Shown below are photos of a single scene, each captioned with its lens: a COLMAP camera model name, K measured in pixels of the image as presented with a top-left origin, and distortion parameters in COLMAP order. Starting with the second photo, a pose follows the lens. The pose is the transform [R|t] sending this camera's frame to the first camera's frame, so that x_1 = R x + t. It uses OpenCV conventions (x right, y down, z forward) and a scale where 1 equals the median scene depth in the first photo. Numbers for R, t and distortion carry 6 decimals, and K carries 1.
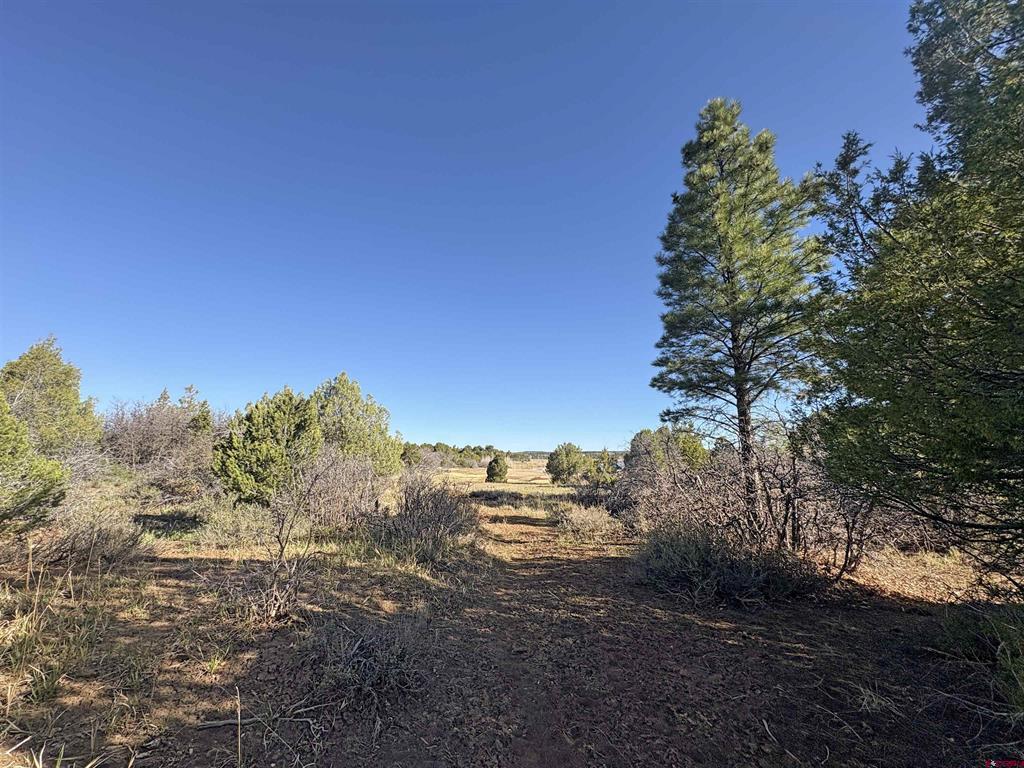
lens RADIAL K [[419.9, 0, 512.0], [0, 419.9, 384.0], [0, 0, 1]] dist [-0.000962, -0.000073]
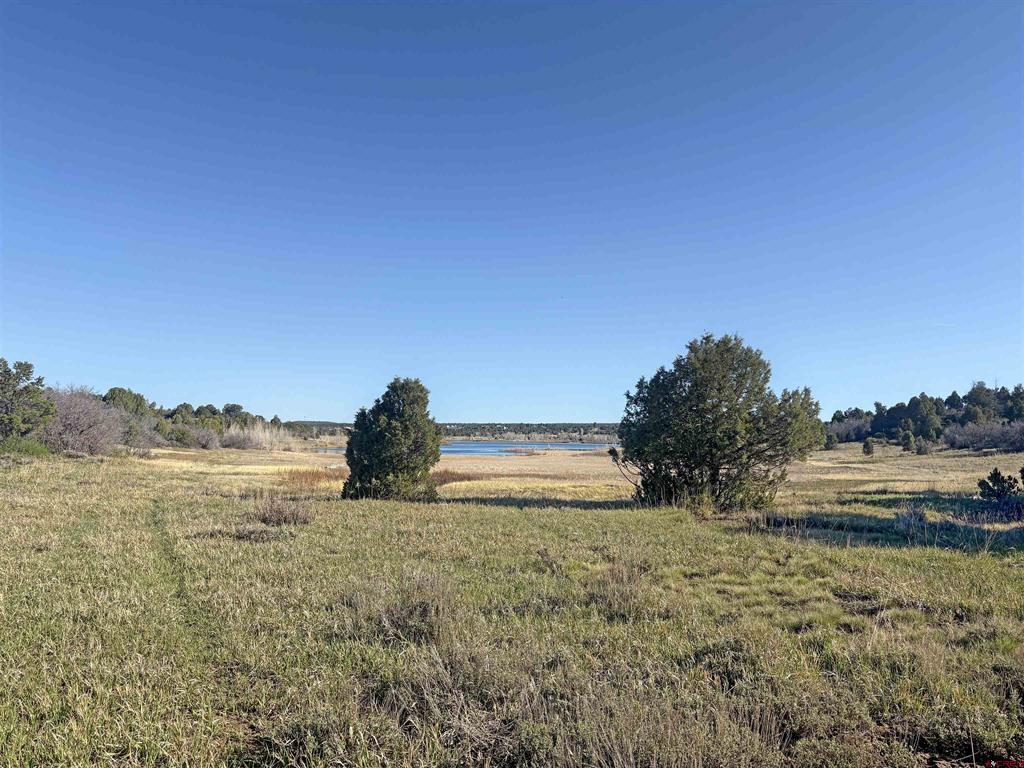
lens RADIAL K [[778.9, 0, 512.0], [0, 778.9, 384.0], [0, 0, 1]] dist [-0.001254, -0.000667]
pose [[0.955875, 0.031881, 0.292039, -0.020976], [-0.063818, 0.992889, 0.100493, 0.025417], [-0.286759, -0.114696, 0.951112, 0.118389]]
